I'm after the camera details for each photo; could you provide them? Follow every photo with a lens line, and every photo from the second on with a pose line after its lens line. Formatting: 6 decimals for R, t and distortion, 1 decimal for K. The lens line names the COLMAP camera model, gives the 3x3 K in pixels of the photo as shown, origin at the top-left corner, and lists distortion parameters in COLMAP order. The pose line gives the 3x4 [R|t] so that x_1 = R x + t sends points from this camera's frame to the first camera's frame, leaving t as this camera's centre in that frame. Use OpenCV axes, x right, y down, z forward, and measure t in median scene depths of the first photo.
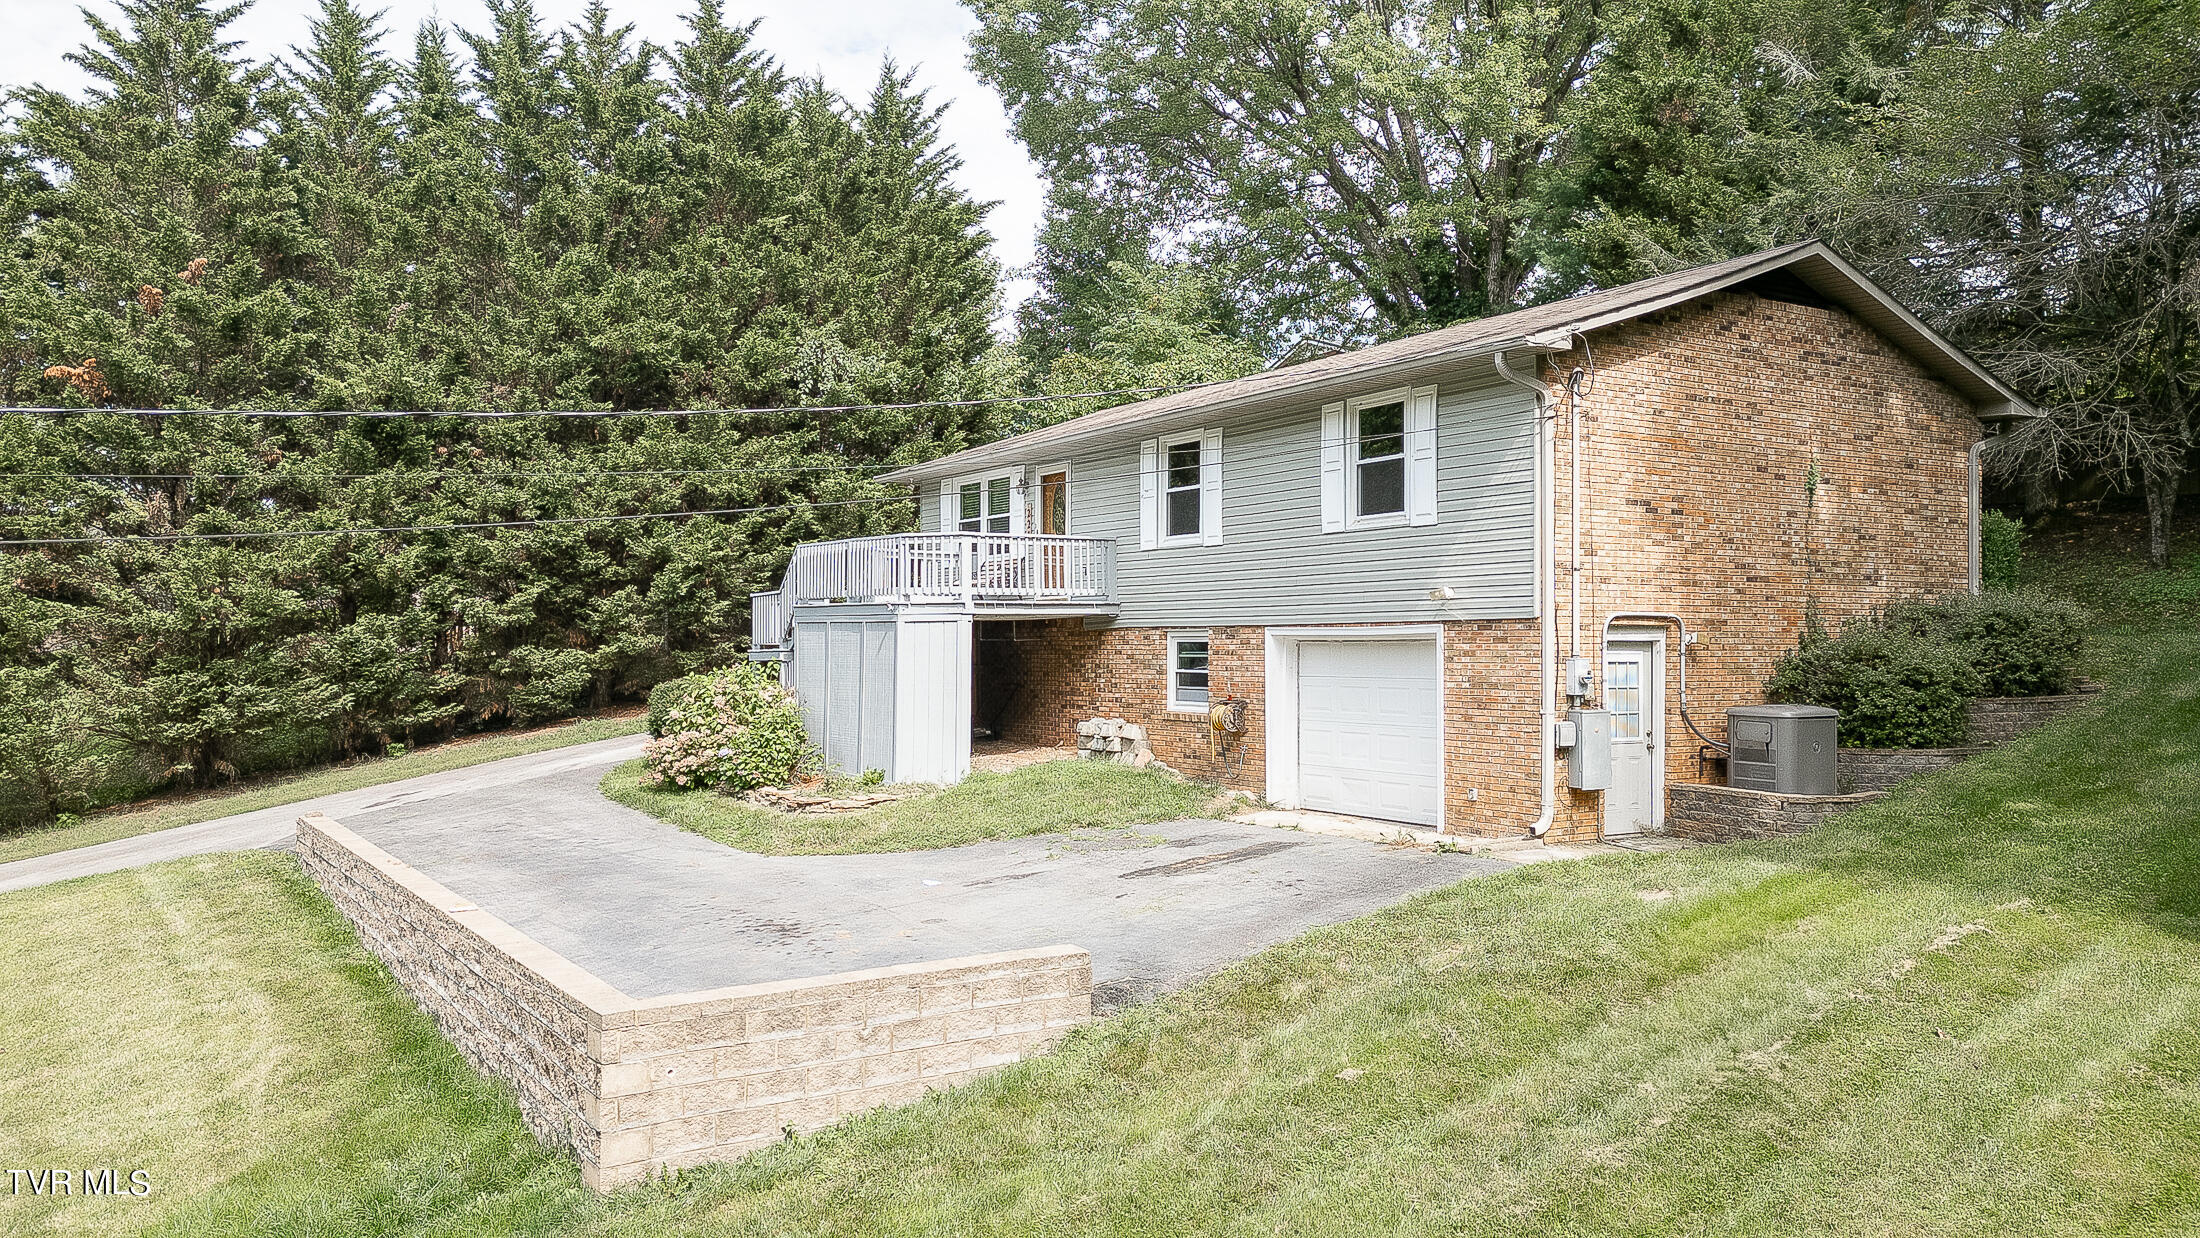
lens RADIAL K [[1552.3, 0, 1083.2], [0, 1552.3, 625.4], [0, 0, 1]] dist [0.088729, -0.059900]
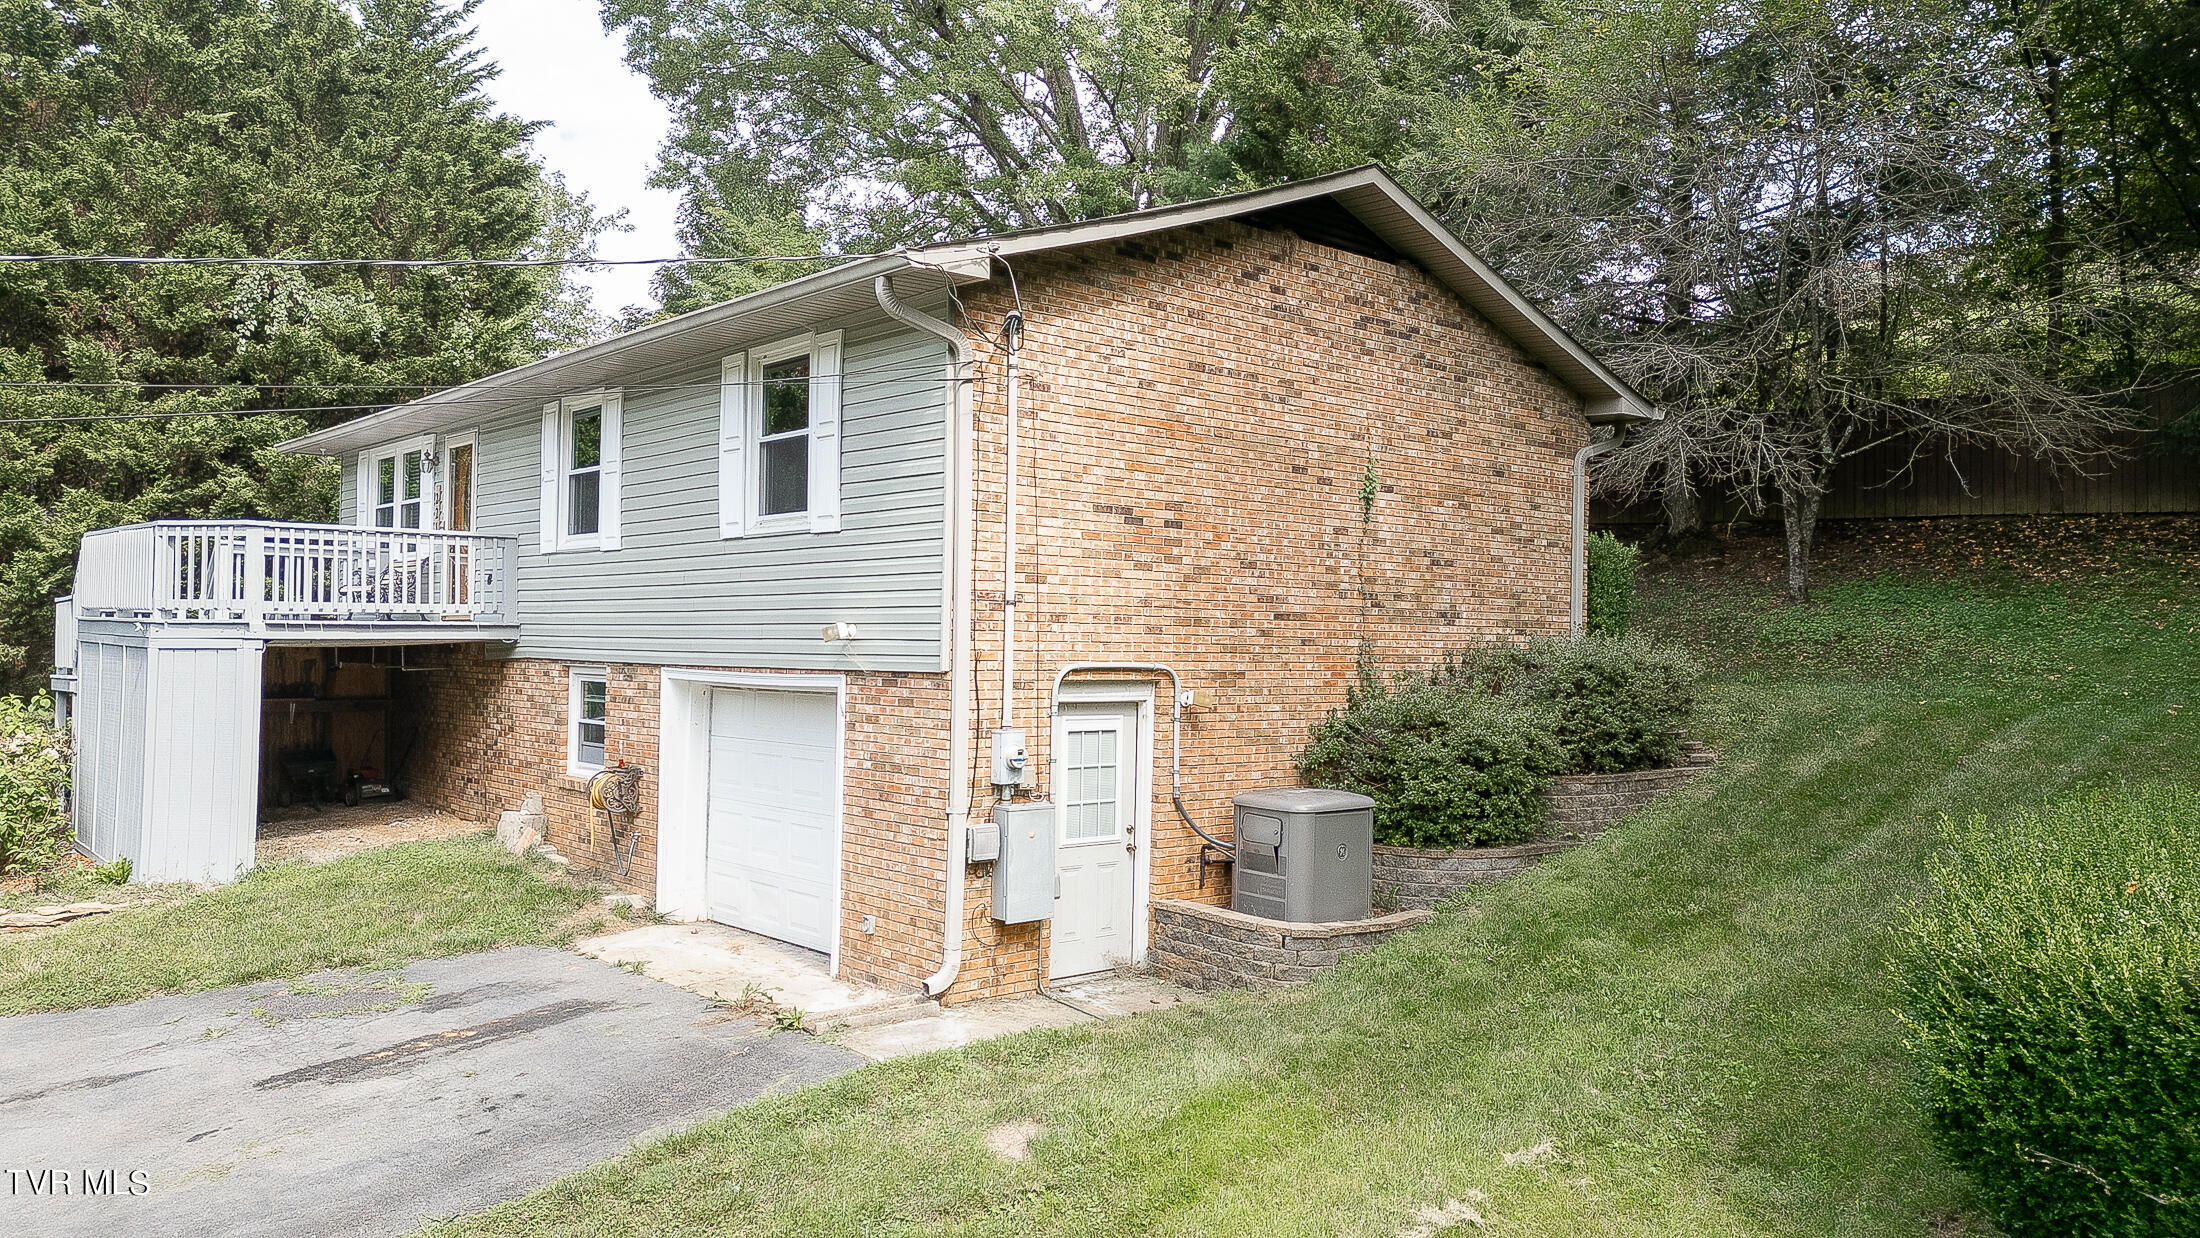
lens RADIAL K [[1552.3, 0, 1078.8], [0, 1552.3, 615.3], [0, 0, 1]] dist [0.088729, -0.059900]
pose [[0.989289, 0.018196, 0.144830, 0.197390], [-0.017537, 0.999829, -0.005823, -0.021183], [-0.144912, 0.003221, 0.989439, 0.253233]]
